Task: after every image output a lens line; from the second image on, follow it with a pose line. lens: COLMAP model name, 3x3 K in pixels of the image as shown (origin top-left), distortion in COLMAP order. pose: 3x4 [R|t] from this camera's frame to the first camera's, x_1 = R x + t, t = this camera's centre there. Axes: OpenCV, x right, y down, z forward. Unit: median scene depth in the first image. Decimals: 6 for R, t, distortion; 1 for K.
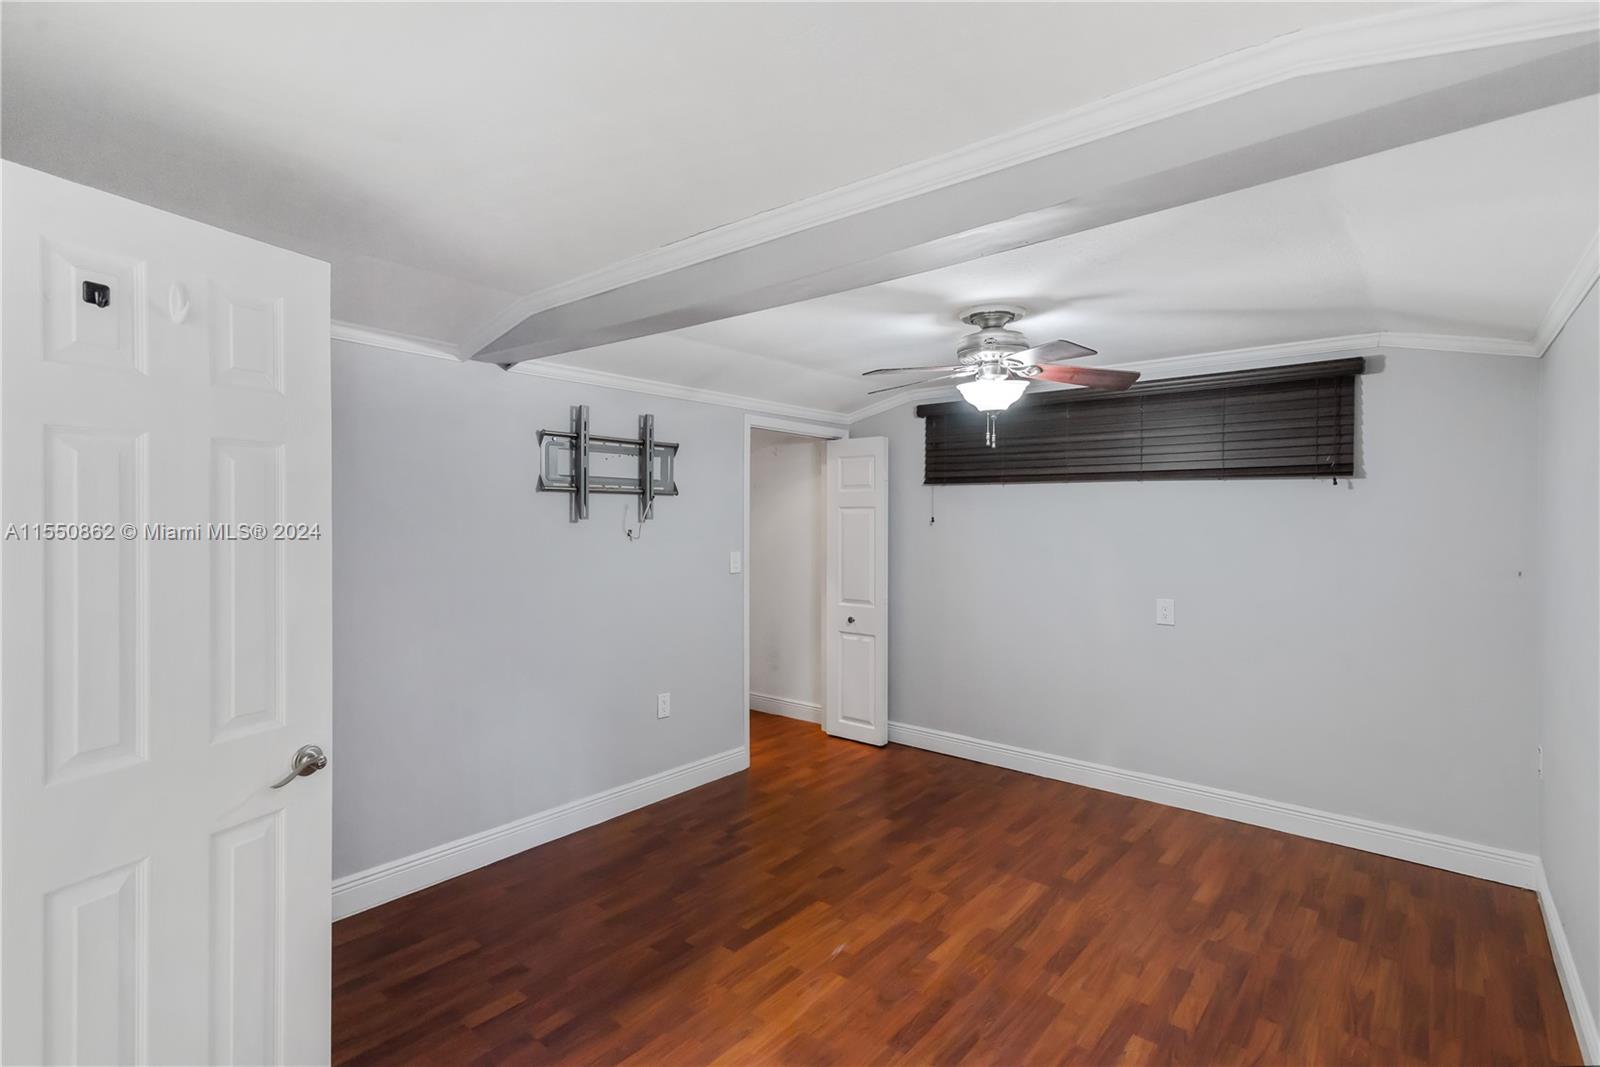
lens RADIAL K [[742.1, 0, 809.7], [0, 742.1, 507.9], [0, 0, 1]] dist [0.002251, -0.000213]
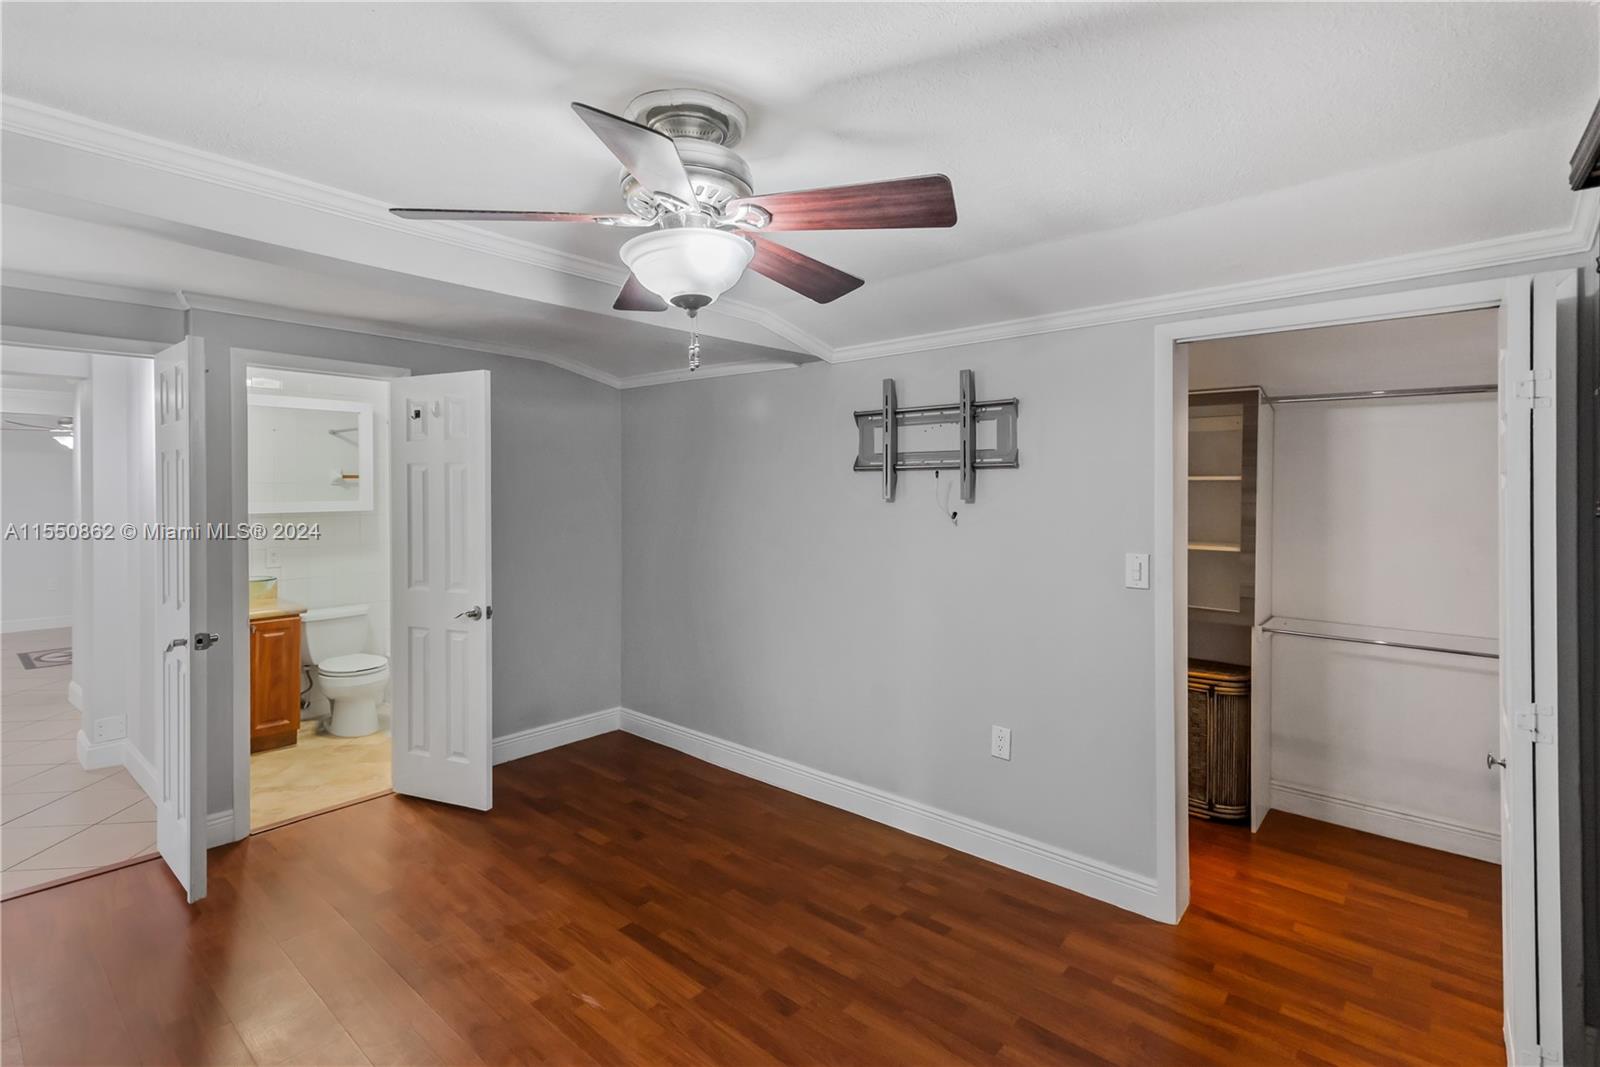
lens RADIAL K [[744.2, 0, 798.8], [0, 744.2, 488.4], [0, 0, 1]] dist [0.013549, -0.000051]
pose [[-0.018687, -0.004896, -0.999813, 0.651263], [0.012356, 0.999911, -0.005128, 0.005692], [0.999749, -0.012450, -0.018625, 0.908623]]
